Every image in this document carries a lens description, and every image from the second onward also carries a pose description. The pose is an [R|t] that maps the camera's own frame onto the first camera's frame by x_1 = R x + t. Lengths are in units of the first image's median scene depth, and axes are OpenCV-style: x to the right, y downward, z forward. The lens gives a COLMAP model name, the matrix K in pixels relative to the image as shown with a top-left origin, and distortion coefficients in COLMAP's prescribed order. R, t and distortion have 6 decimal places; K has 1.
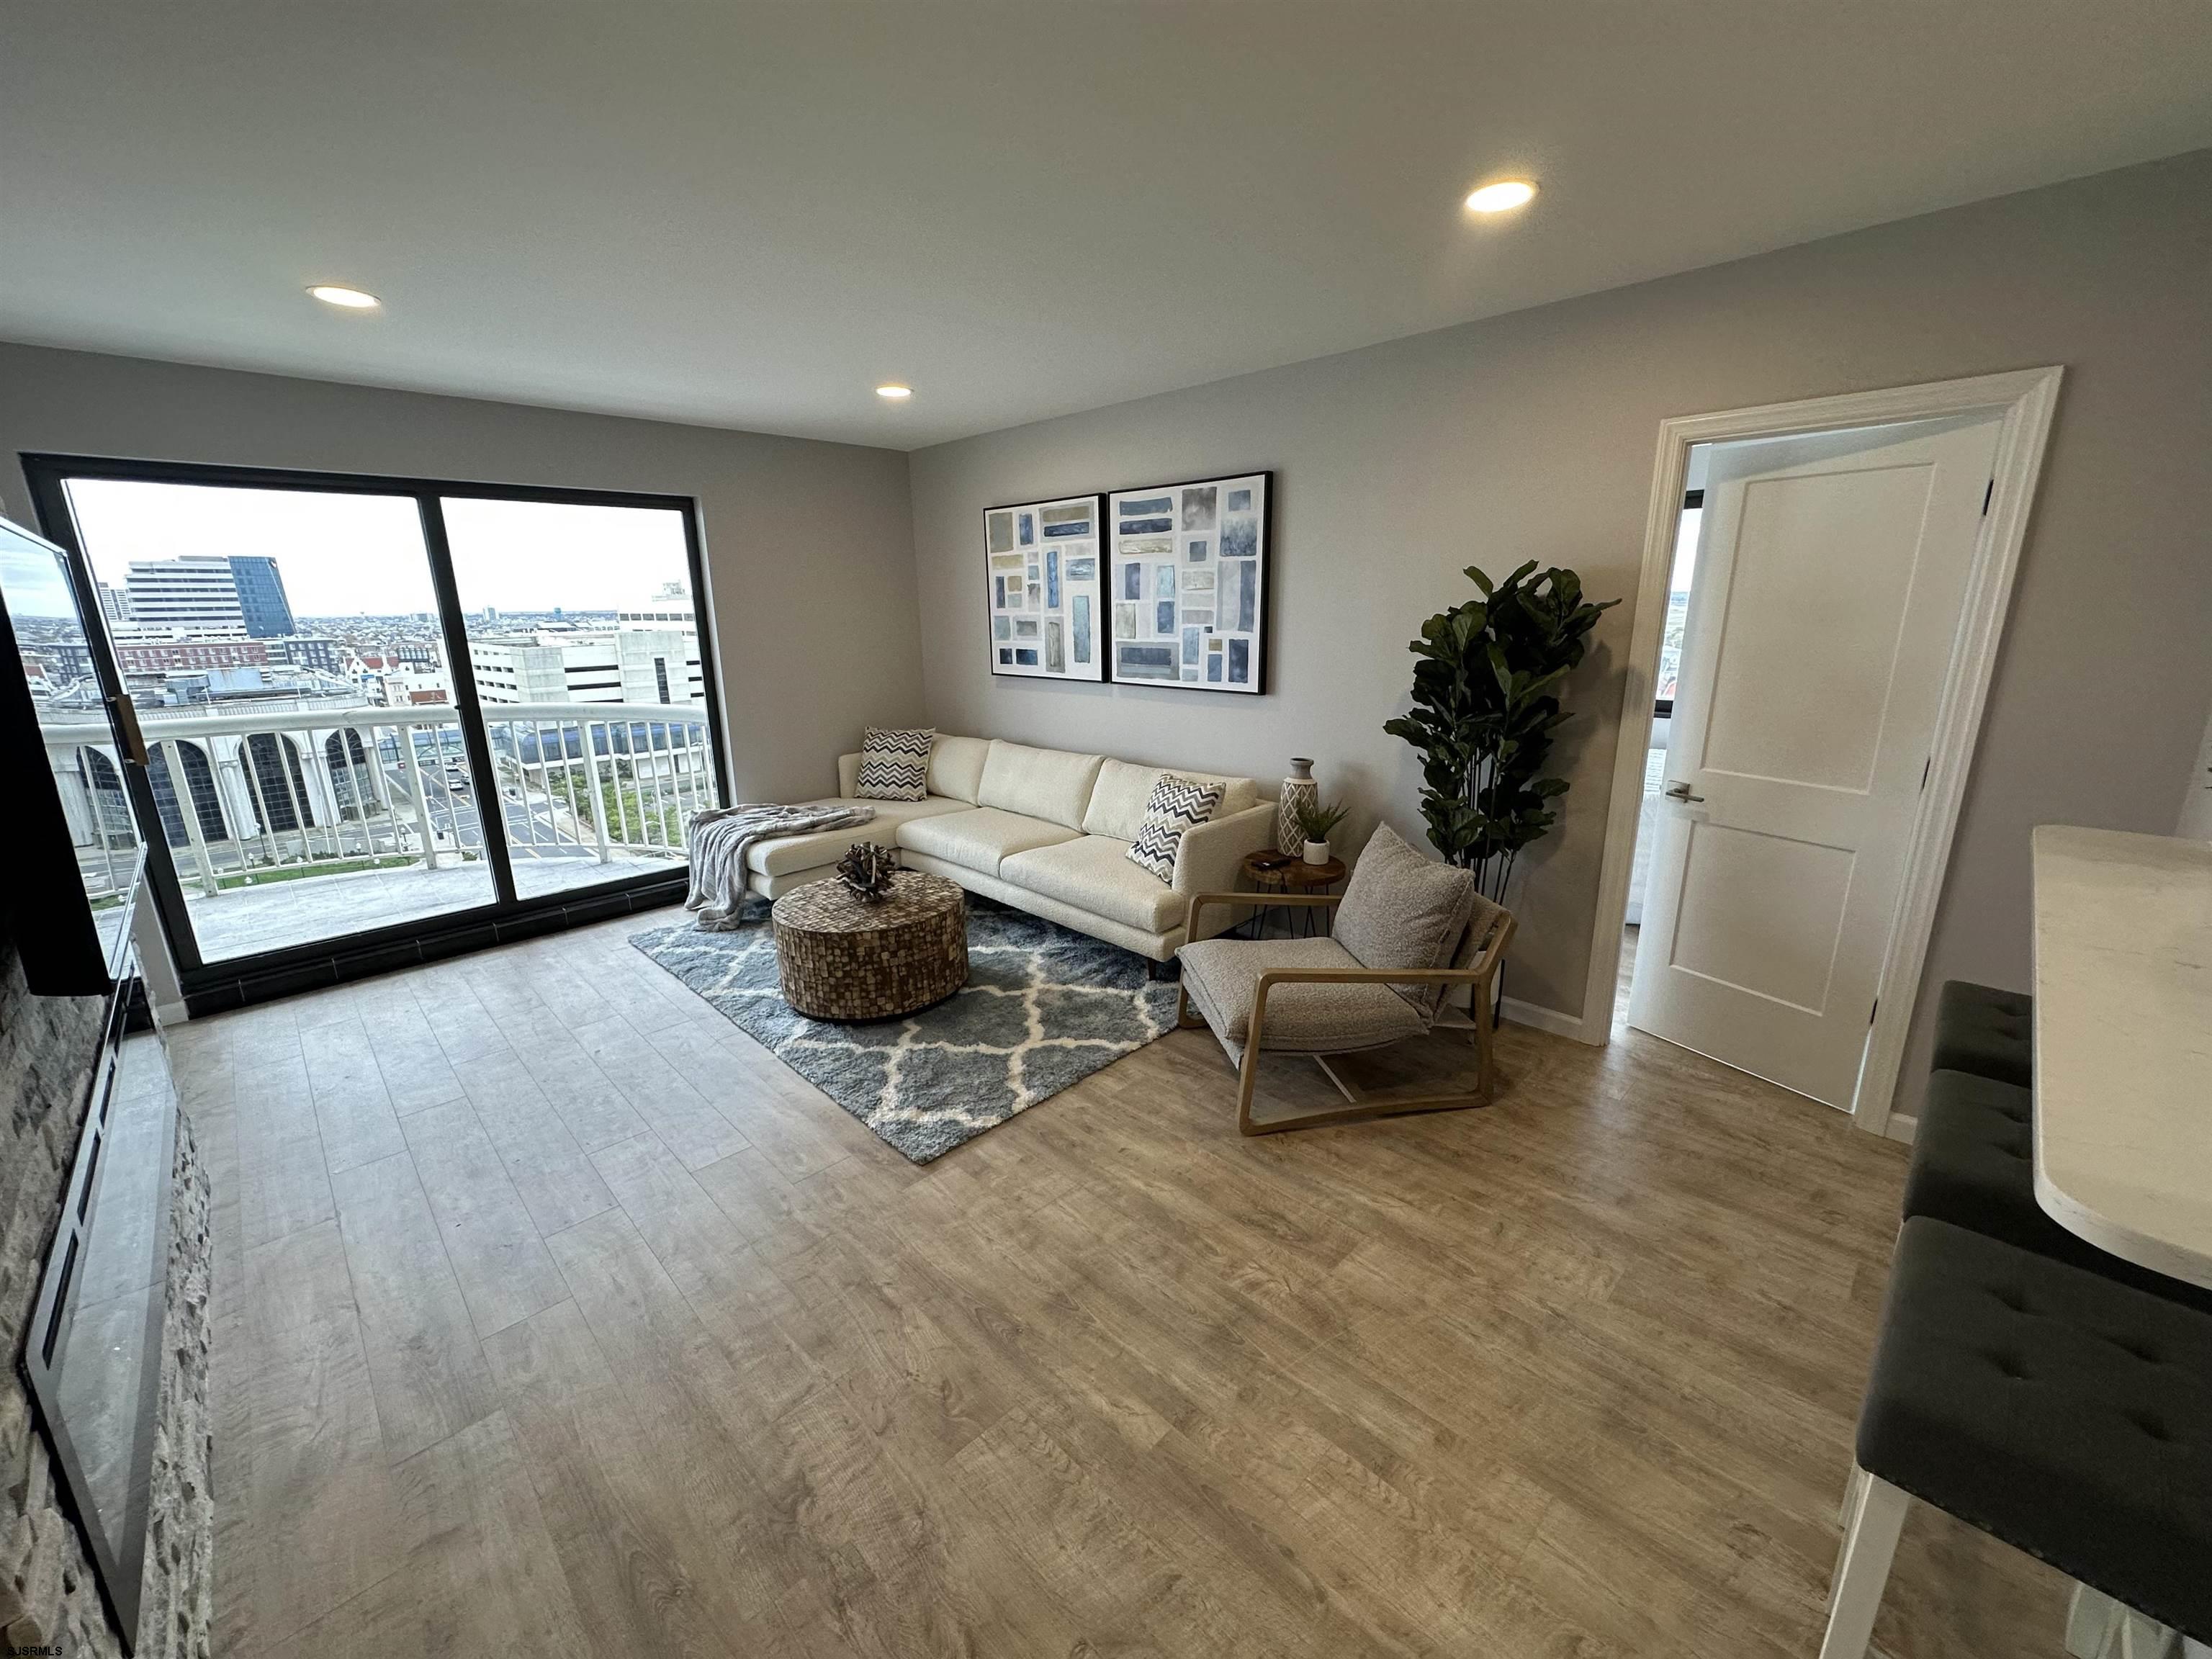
lens RADIAL K [[879.6, 0, 1105.9], [0, 879.6, 824.1], [0, 0, 1]] dist [-0.001094, 0.000437]
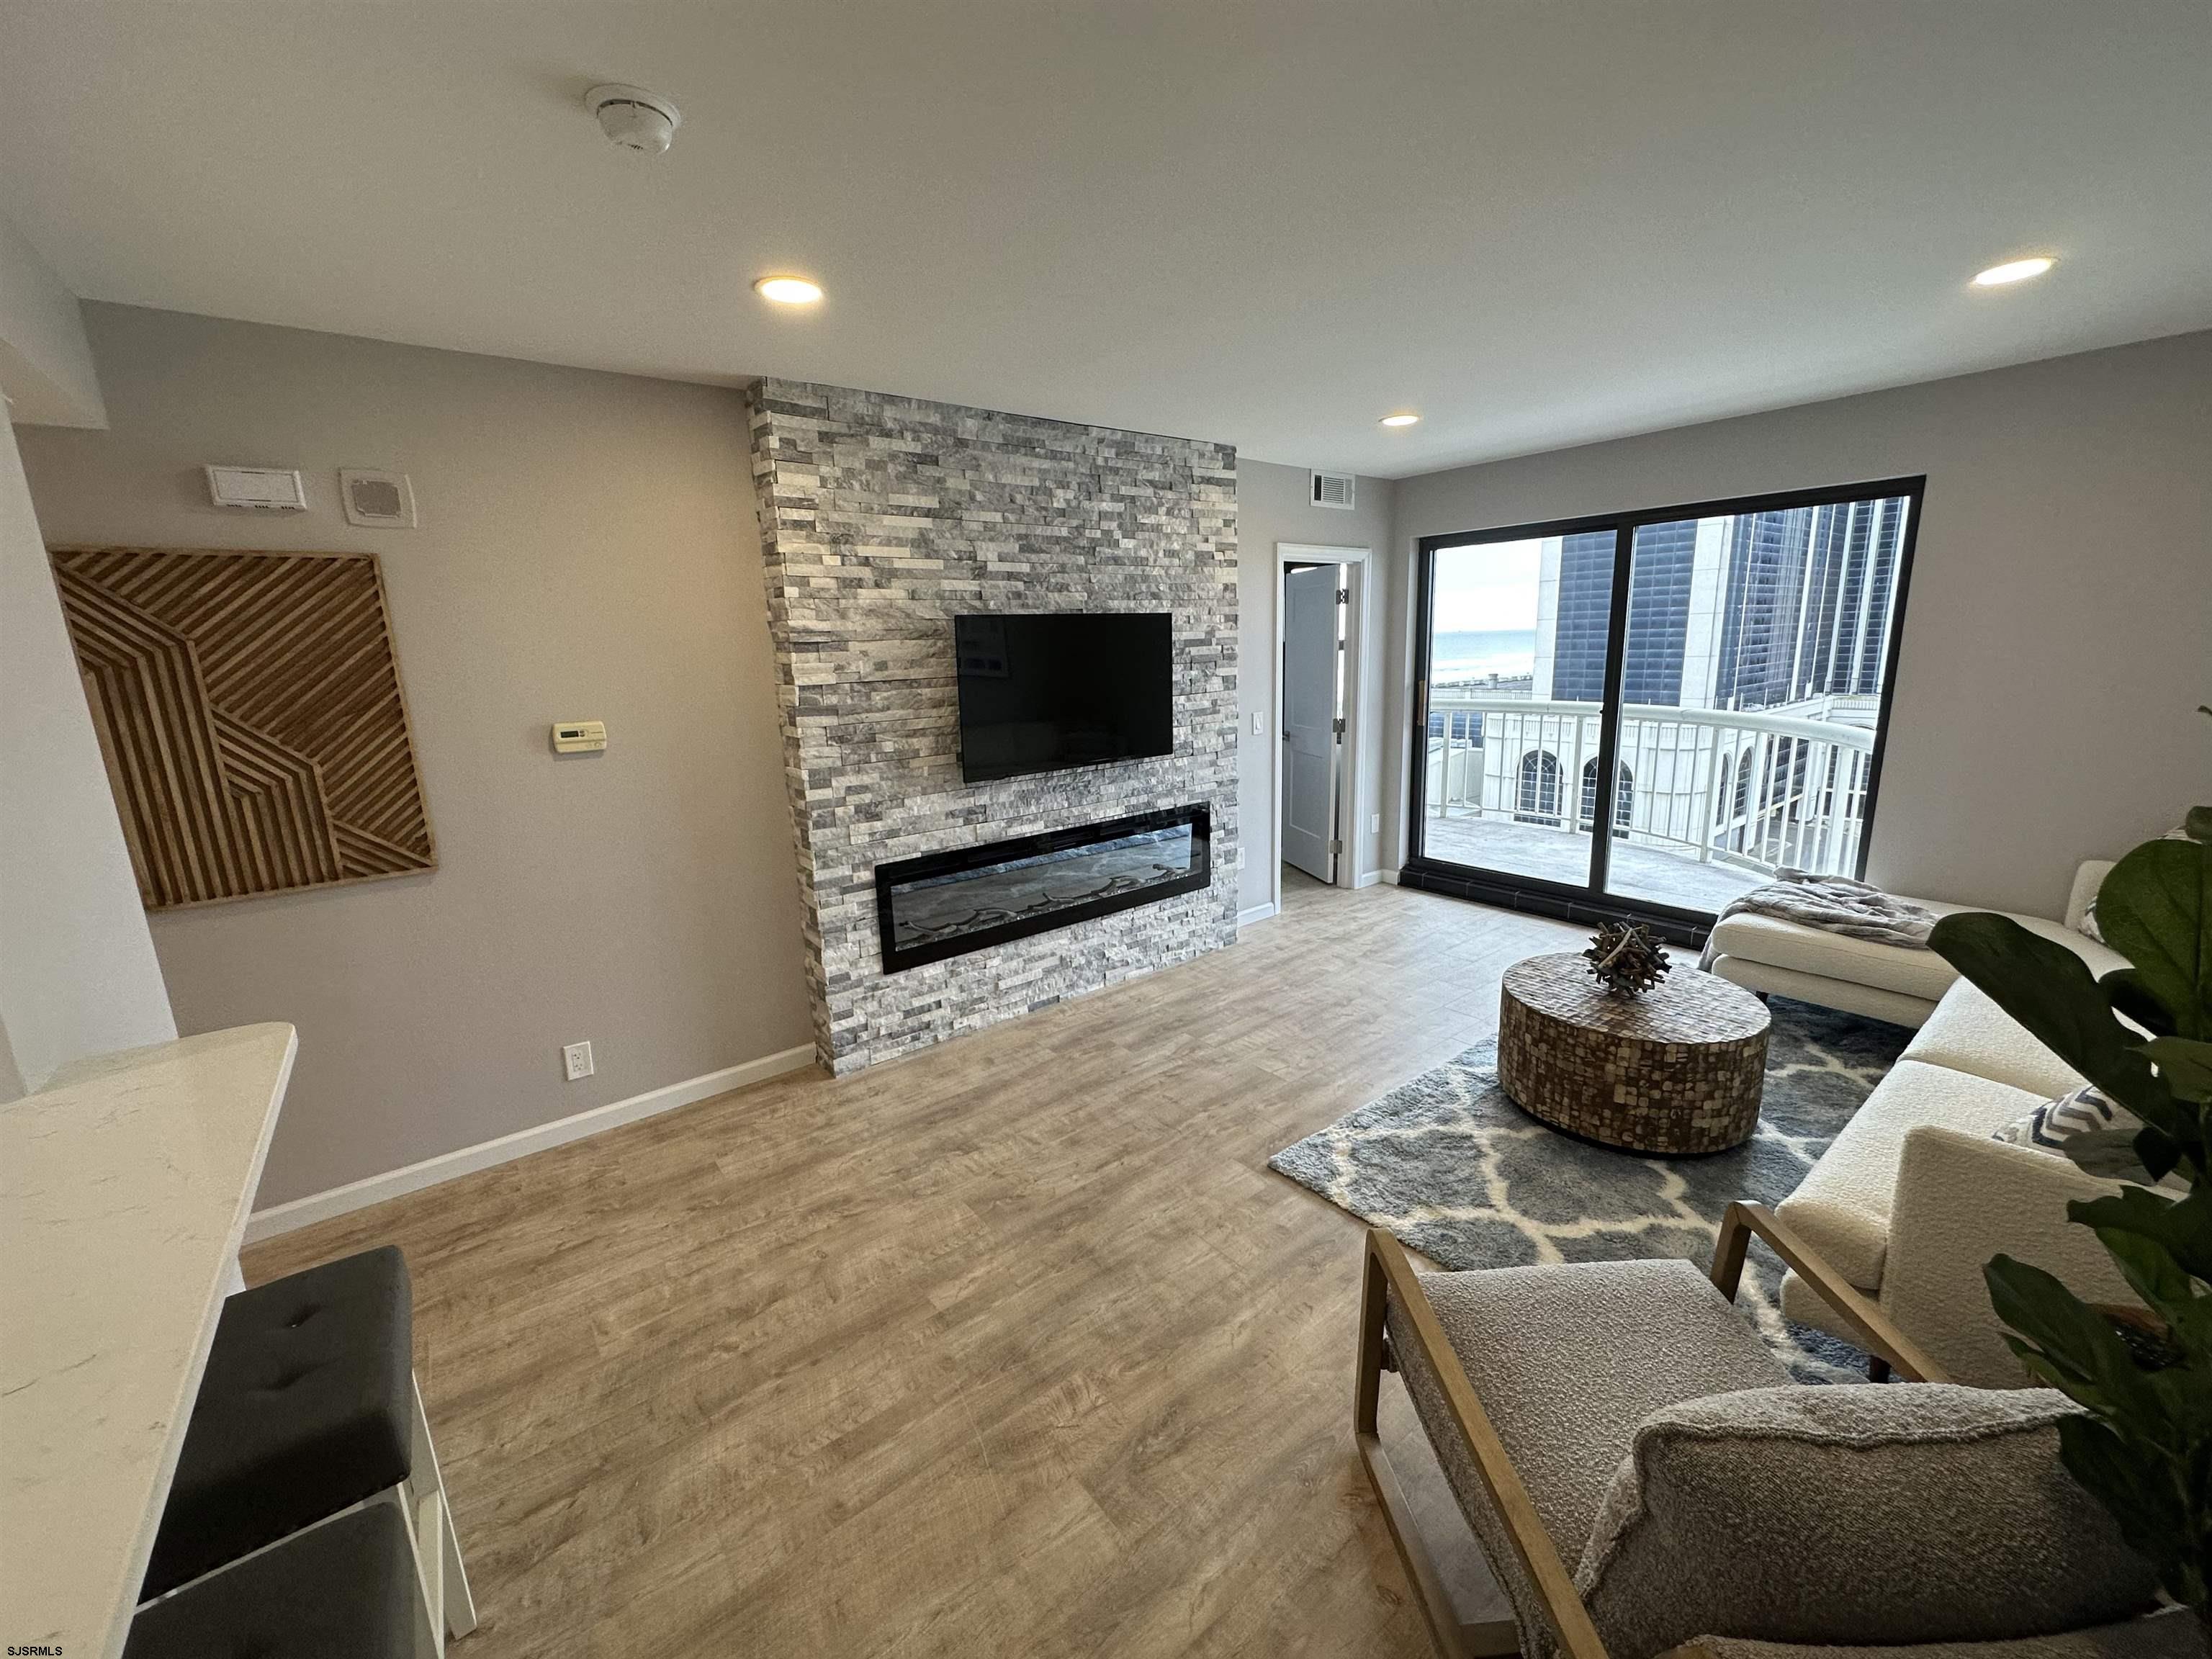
lens RADIAL K [[879.6, 0, 1105.9], [0, 879.6, 824.1], [0, 0, 1]] dist [-0.001094, 0.000437]
pose [[-0.115336, 0.222204, -0.968154, 0.480146], [-0.210628, 0.947025, 0.242447, -0.140239], [0.970739, 0.231883, -0.062424, 0.498325]]
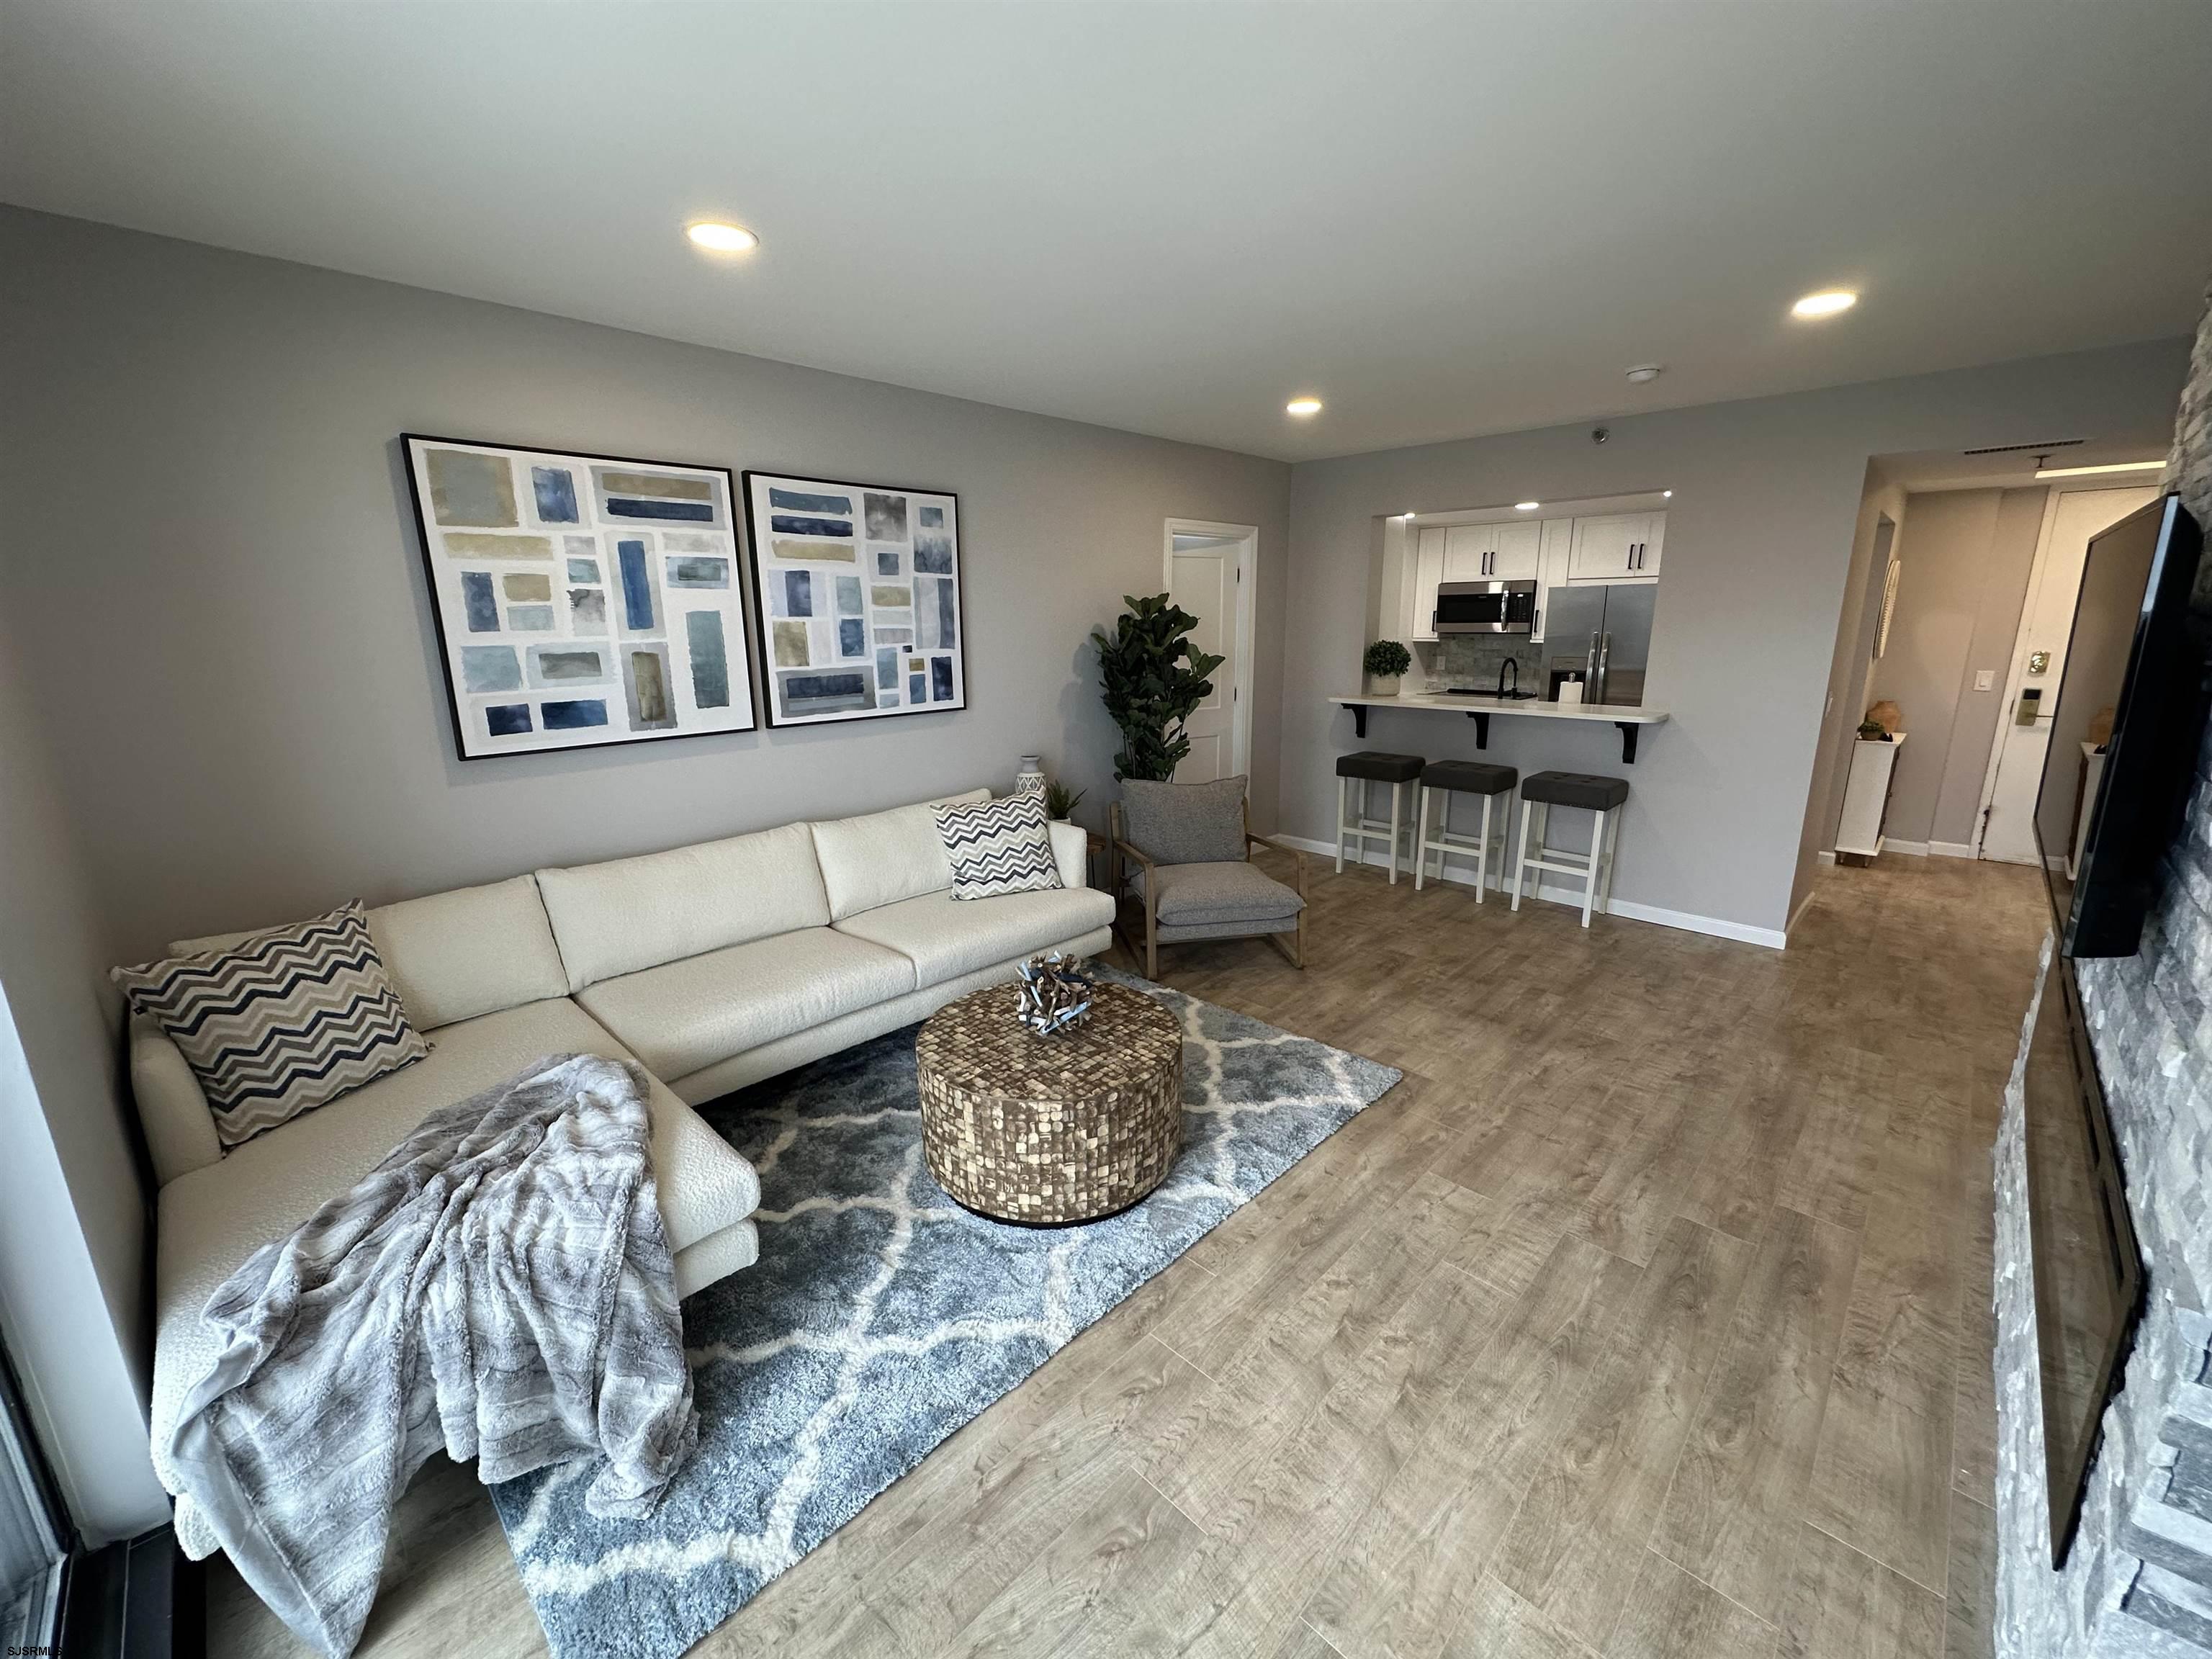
lens RADIAL K [[879.6, 0, 1105.9], [0, 879.6, 824.1], [0, 0, 1]] dist [-0.001094, 0.000437]
pose [[-0.013216, -0.216319, 0.976233, -0.831736], [0.258257, 0.942454, 0.212330, -0.188852], [-0.965986, 0.254925, 0.043411, 0.799607]]
